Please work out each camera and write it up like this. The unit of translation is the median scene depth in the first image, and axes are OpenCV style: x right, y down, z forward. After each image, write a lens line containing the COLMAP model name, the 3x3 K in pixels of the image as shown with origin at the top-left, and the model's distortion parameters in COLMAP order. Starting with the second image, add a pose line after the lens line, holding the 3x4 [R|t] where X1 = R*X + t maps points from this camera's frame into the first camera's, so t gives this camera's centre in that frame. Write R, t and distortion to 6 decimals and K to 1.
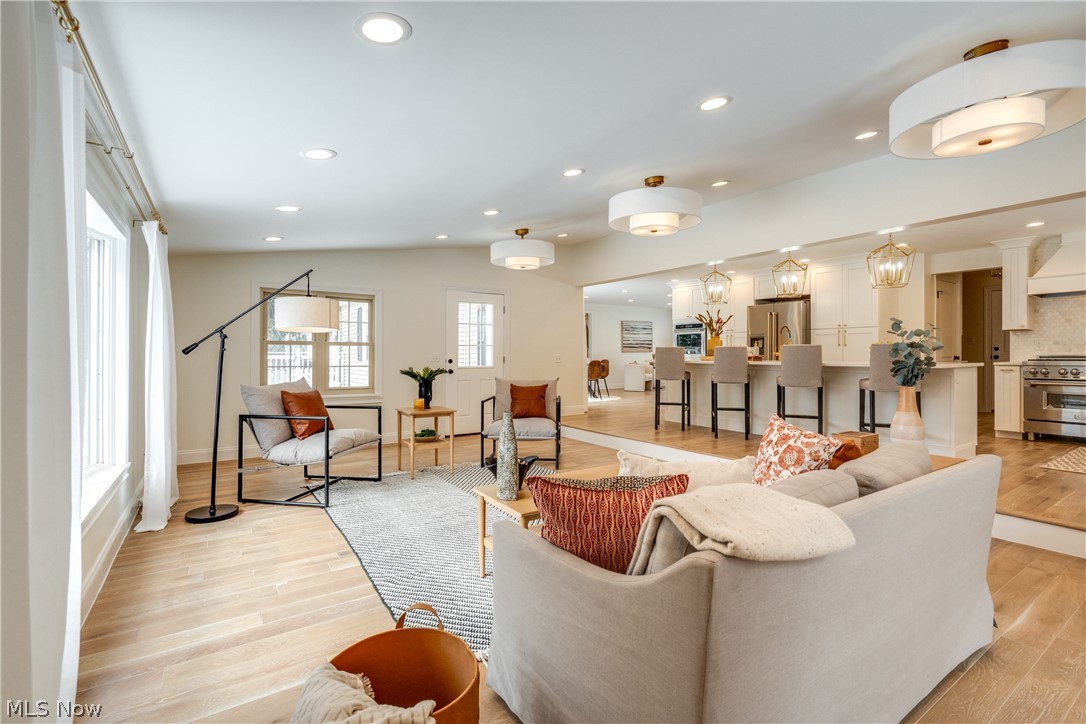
lens RADIAL K [[494.6, 0, 544.2], [0, 494.6, 351.5], [0, 0, 1]] dist [0.001066, -0.000448]
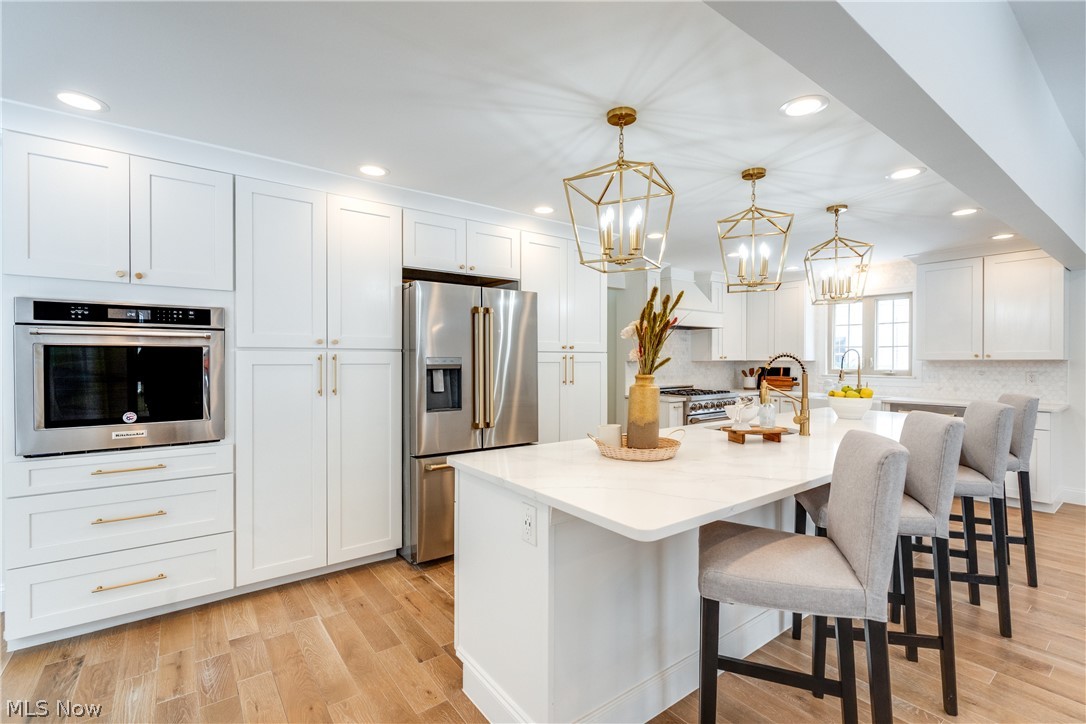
lens RADIAL K [[494.6, 0, 544.2], [0, 494.6, 359.9], [0, 0, 1]] dist [0.001066, -0.000448]
pose [[-0.068118, -0.002512, 0.997674, 0.042691], [-0.006137, 0.999979, 0.002099, -0.043178], [-0.997658, -0.005980, -0.068132, 1.173760]]
